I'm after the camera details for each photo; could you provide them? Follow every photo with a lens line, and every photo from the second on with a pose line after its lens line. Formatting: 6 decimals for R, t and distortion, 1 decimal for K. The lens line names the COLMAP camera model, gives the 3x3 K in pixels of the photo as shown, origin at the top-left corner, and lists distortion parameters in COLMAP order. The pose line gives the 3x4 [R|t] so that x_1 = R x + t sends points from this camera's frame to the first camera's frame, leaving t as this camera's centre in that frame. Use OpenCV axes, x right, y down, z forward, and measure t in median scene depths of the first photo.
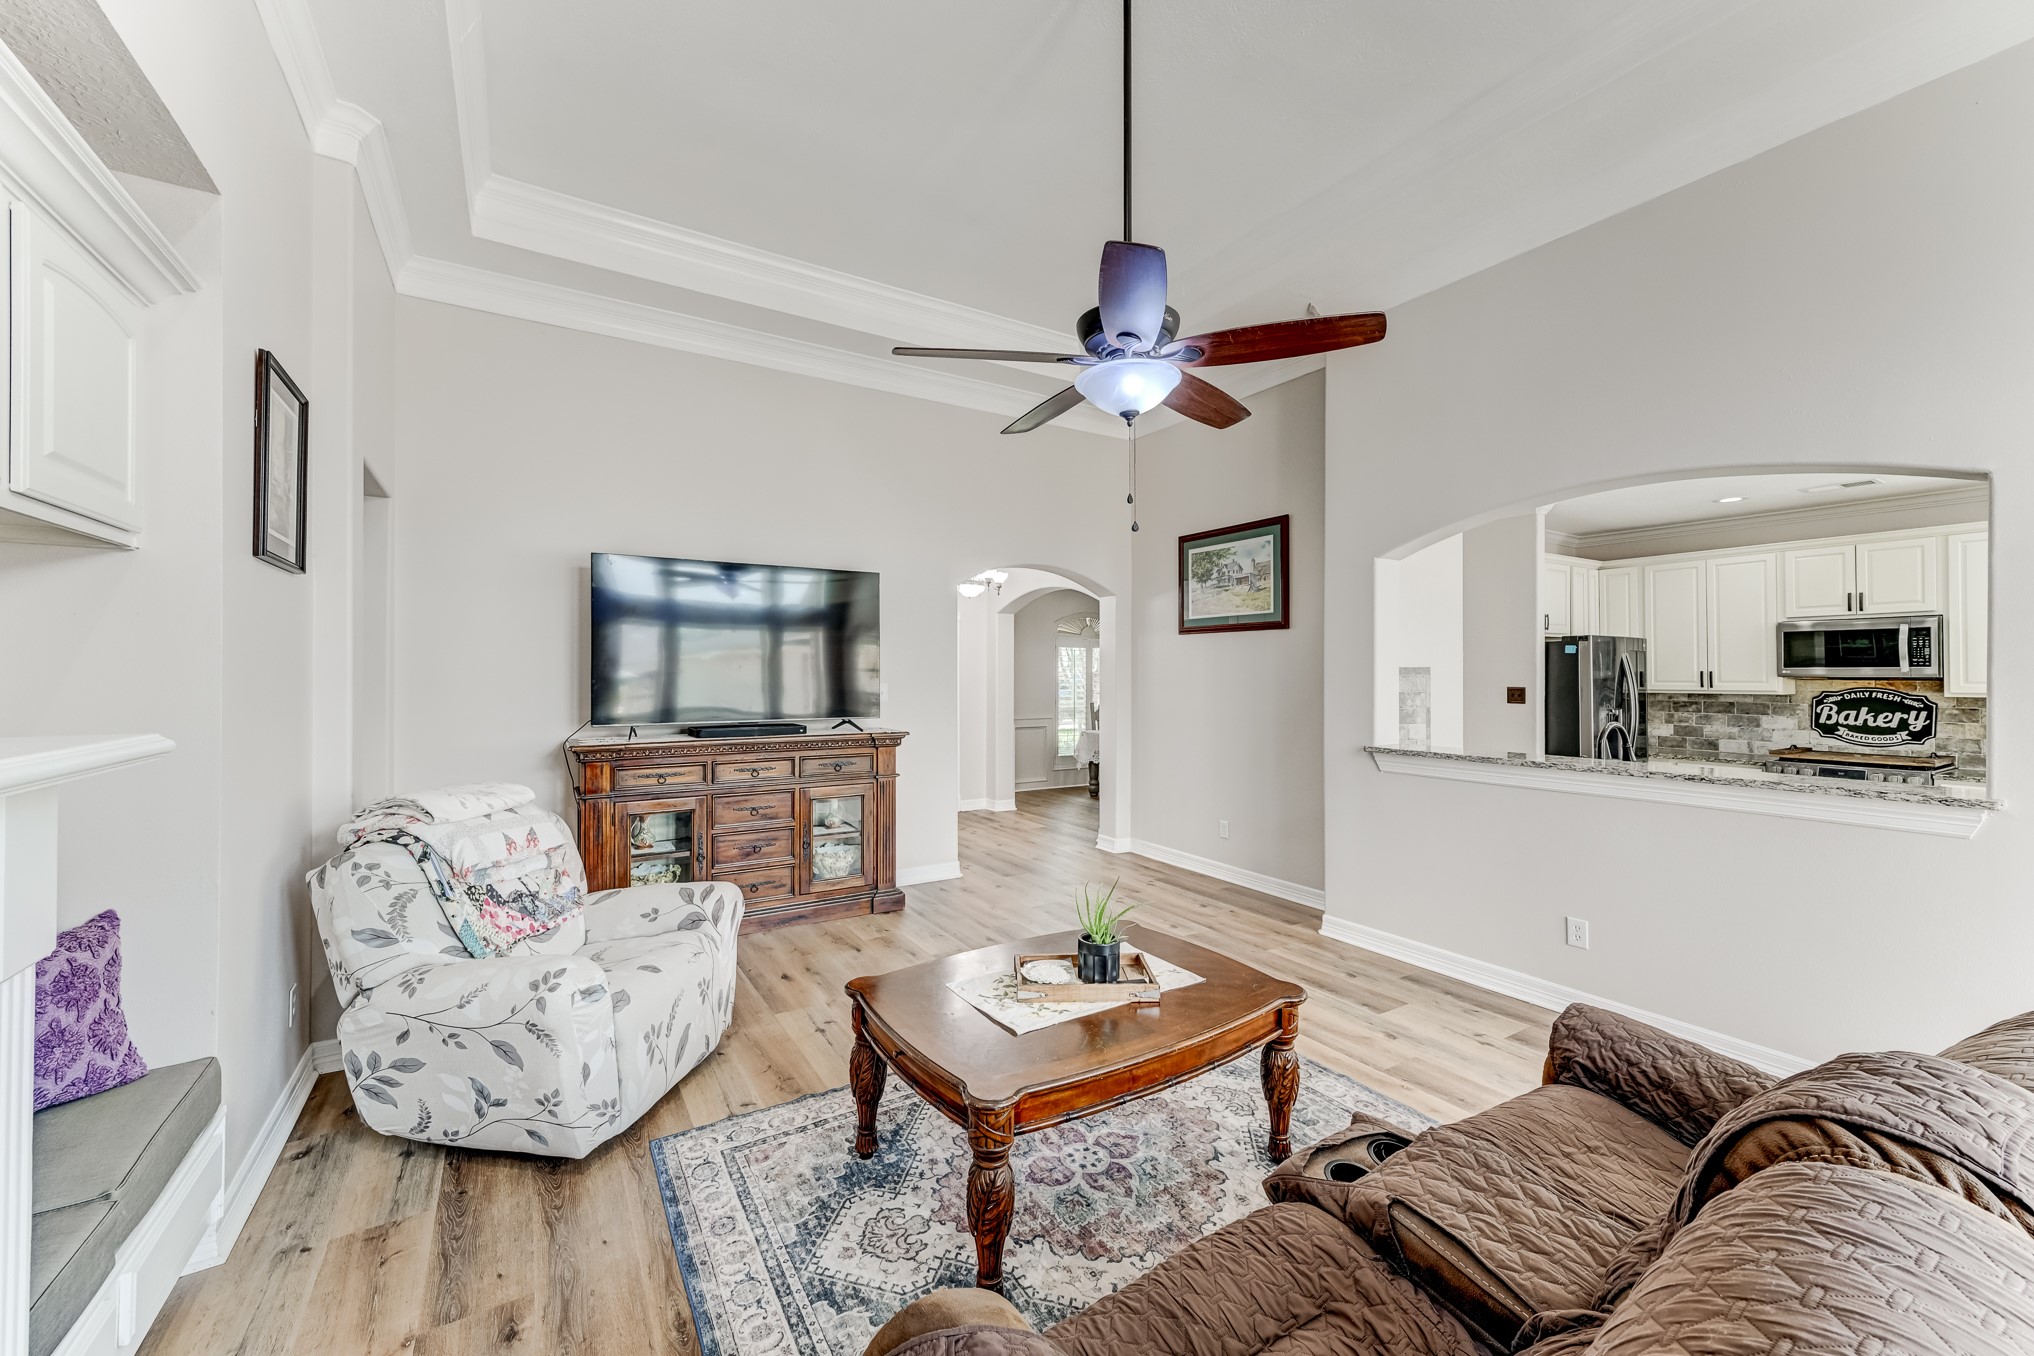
lens RADIAL K [[794.3, 0, 1019.4], [0, 794.3, 666.7], [0, 0, 1]] dist [0.008827, 0.001393]
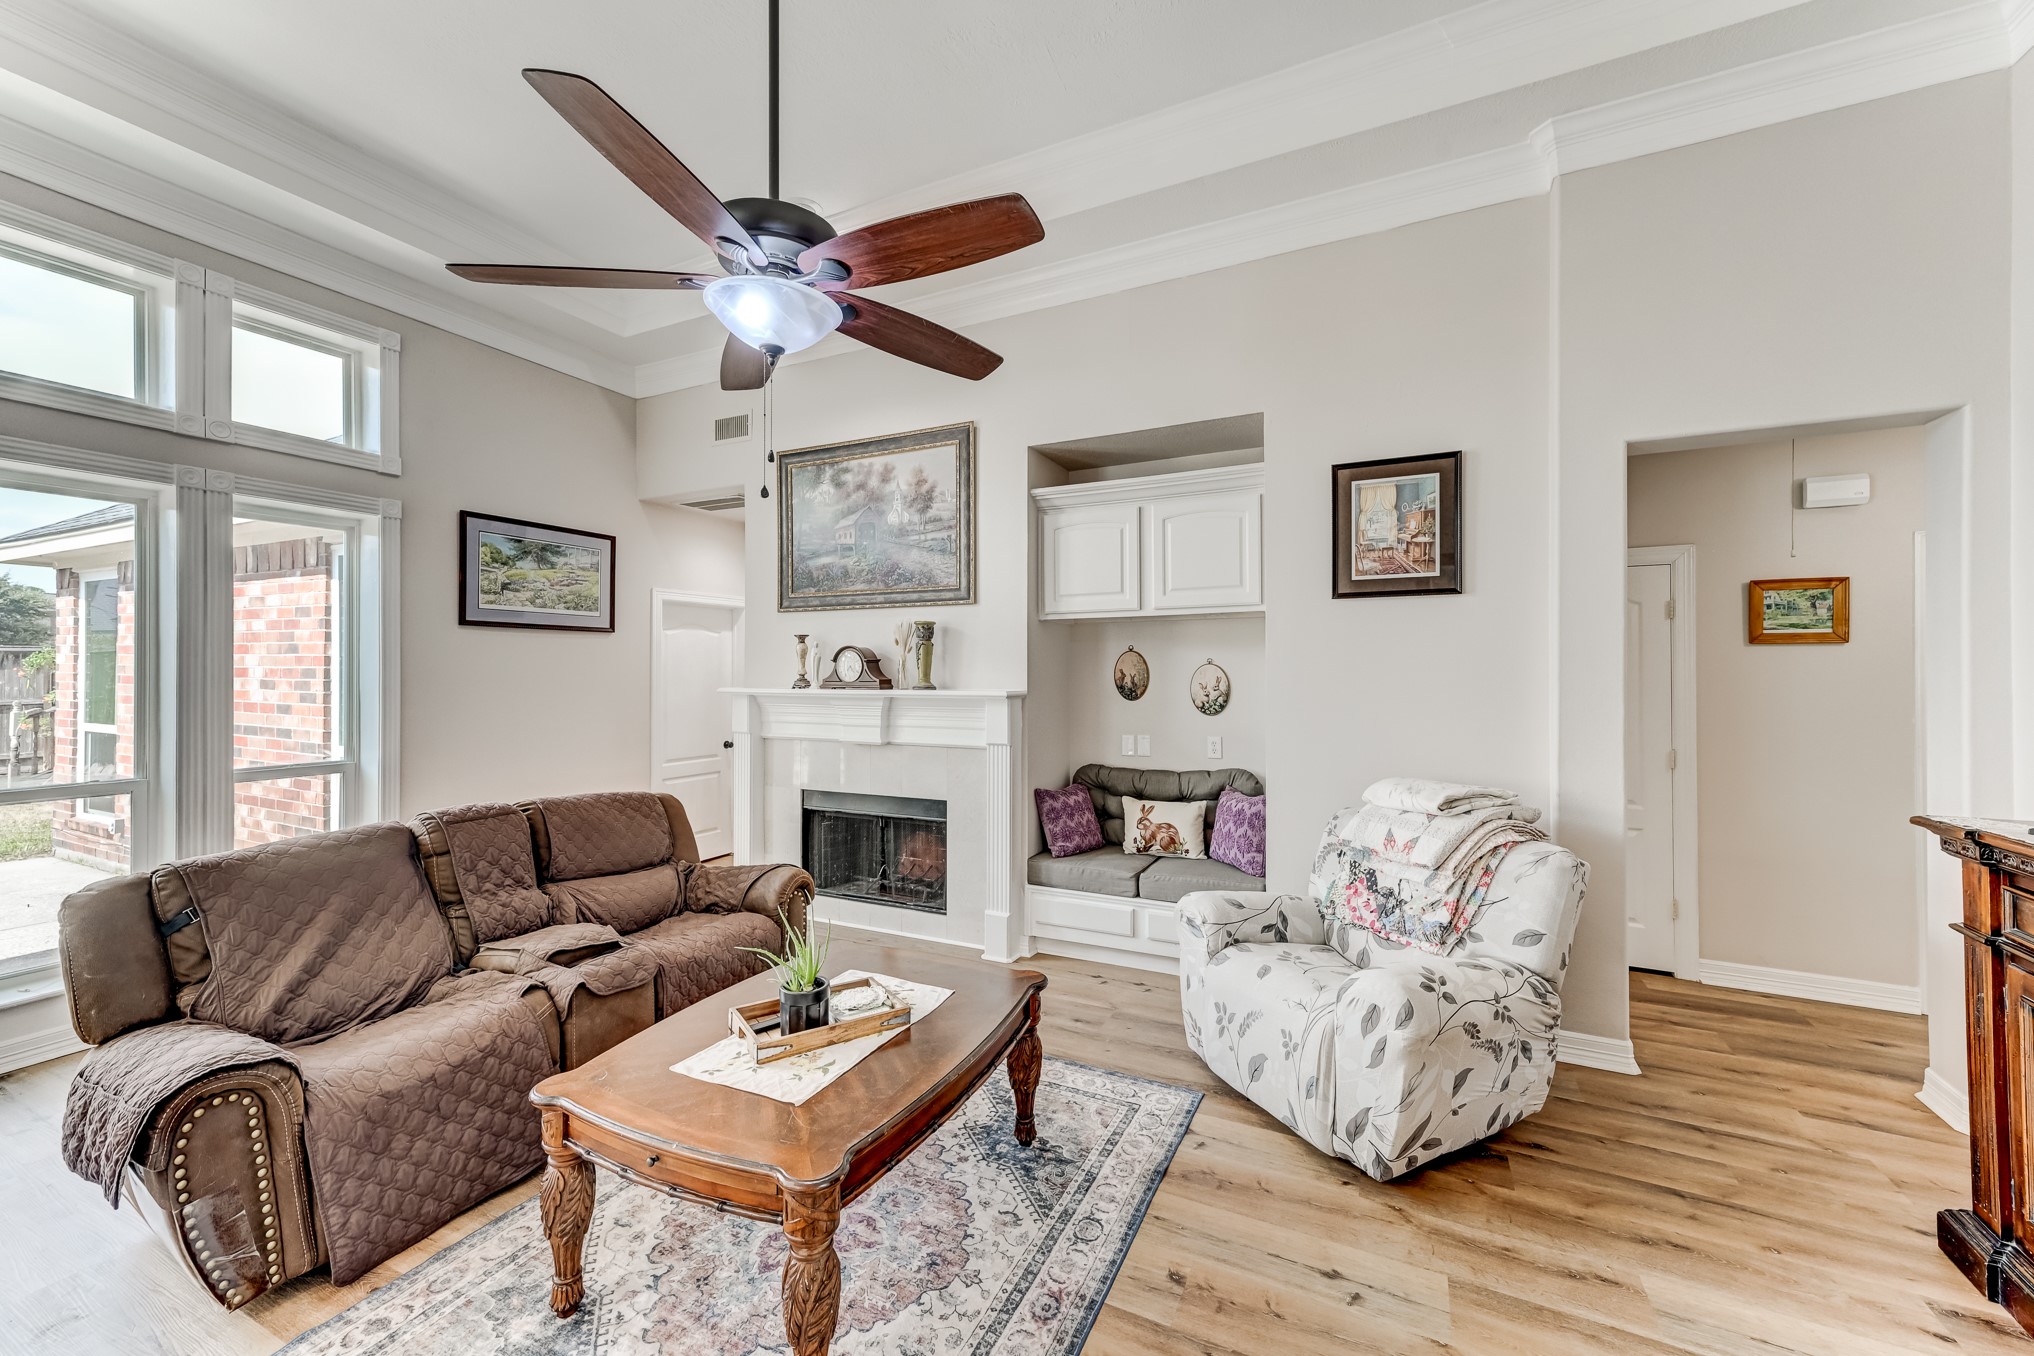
lens RADIAL K [[794.3, 0, 1016.0], [0, 794.3, 669.0], [0, 0, 1]] dist [0.008827, 0.001393]
pose [[-0.849912, -0.002852, -0.526916, 0.162293], [0.003716, 0.999928, -0.011406, 0.005379], [0.526911, -0.011652, -0.849841, 0.837909]]
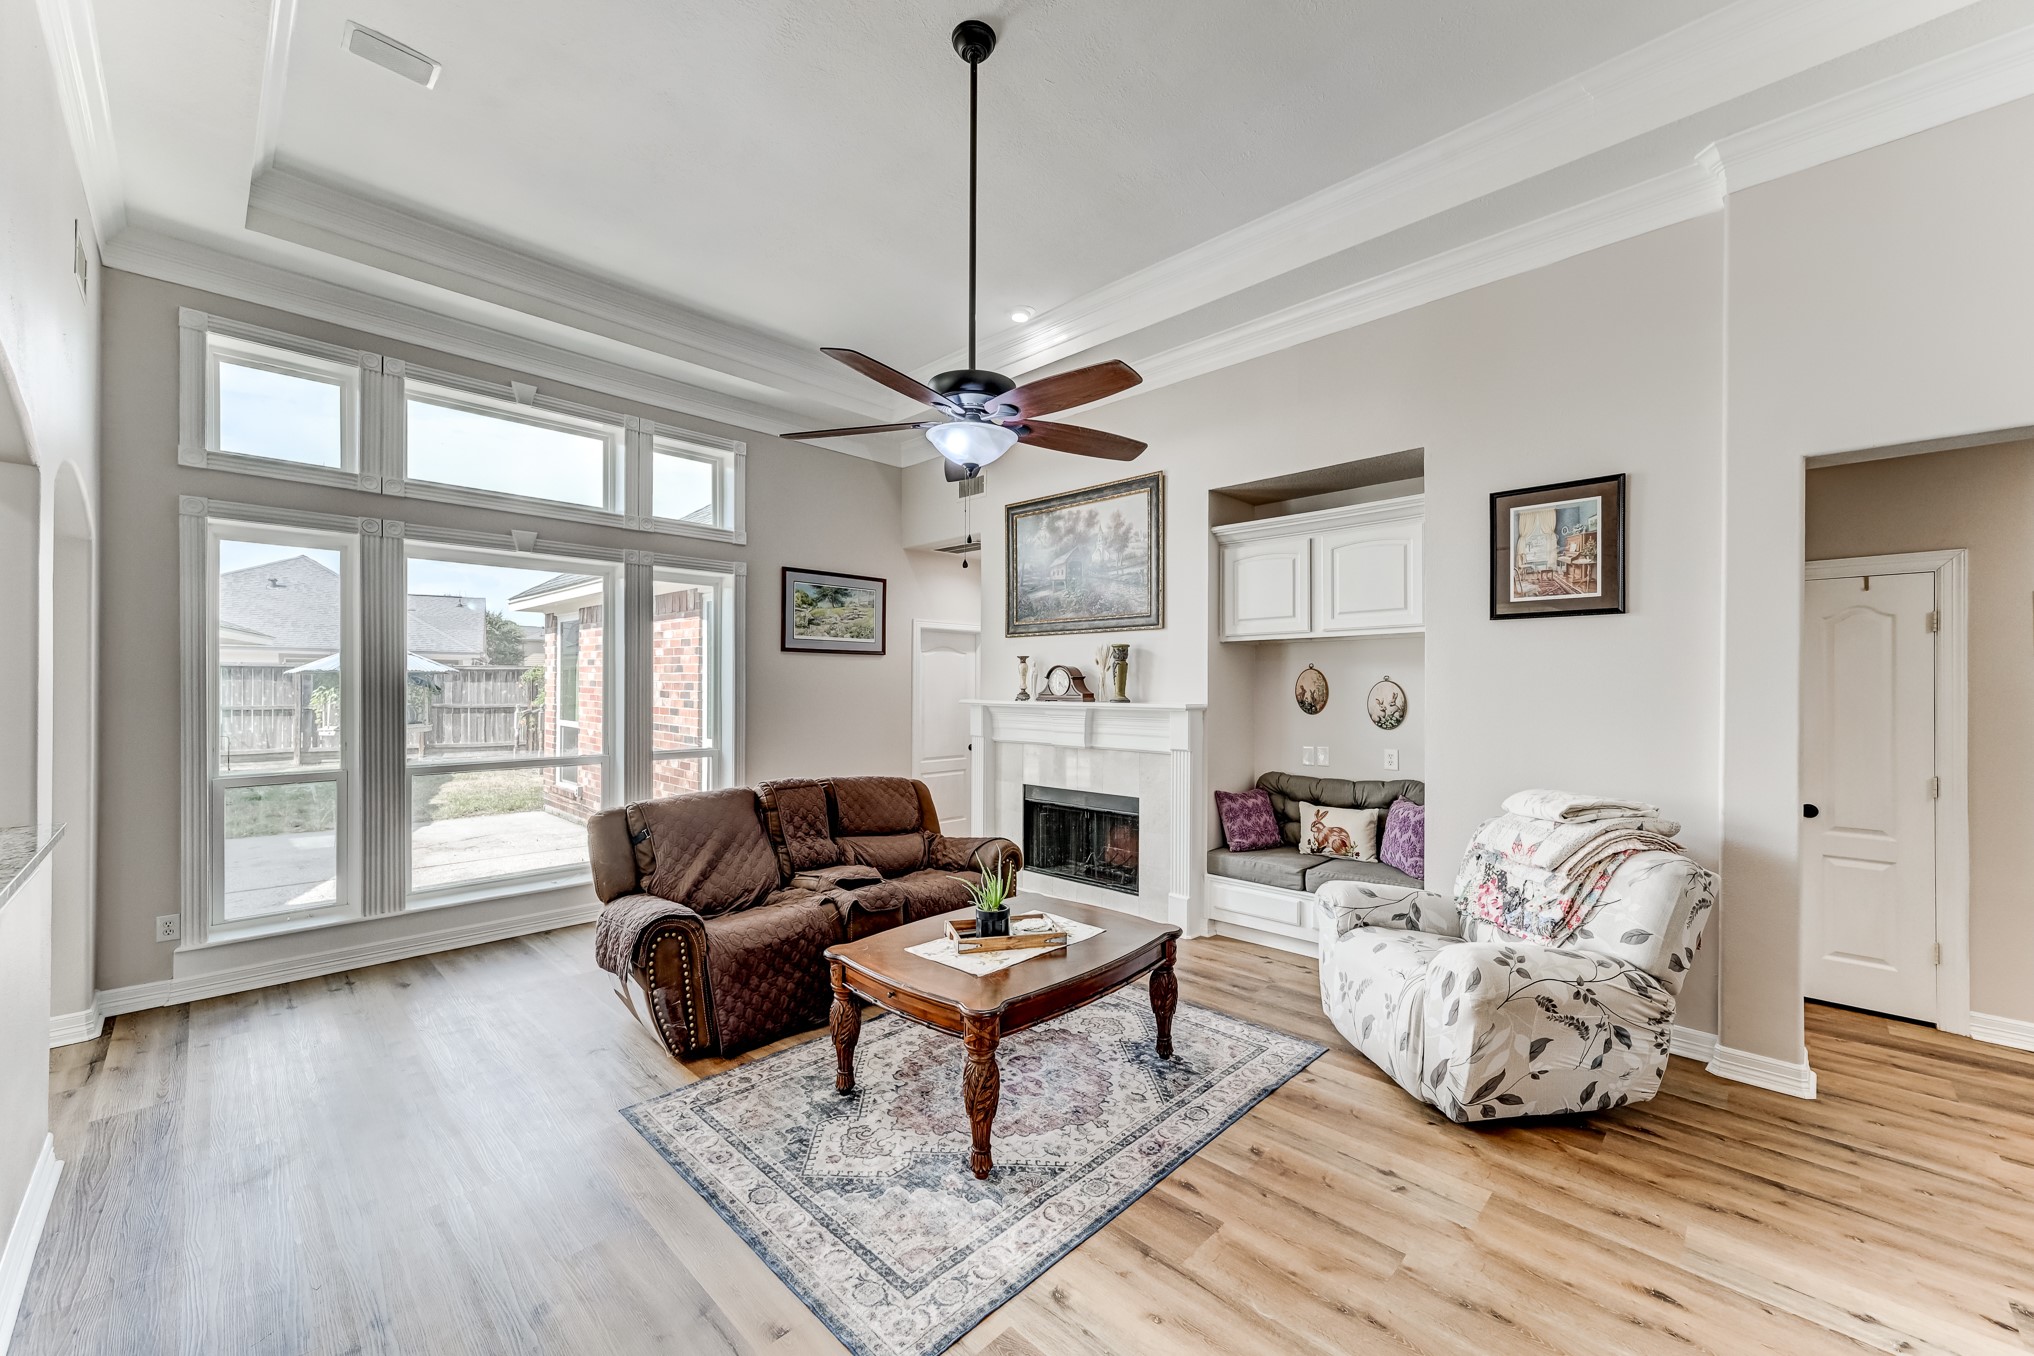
lens RADIAL K [[794.3, 0, 1017.9], [0, 794.3, 684.2], [0, 0, 1]] dist [0.008827, 0.001393]
pose [[-0.970997, -0.005219, -0.239034, 0.160686], [-0.002677, 0.999936, -0.010955, 0.005715], [0.239076, -0.009998, -0.970949, 0.992751]]
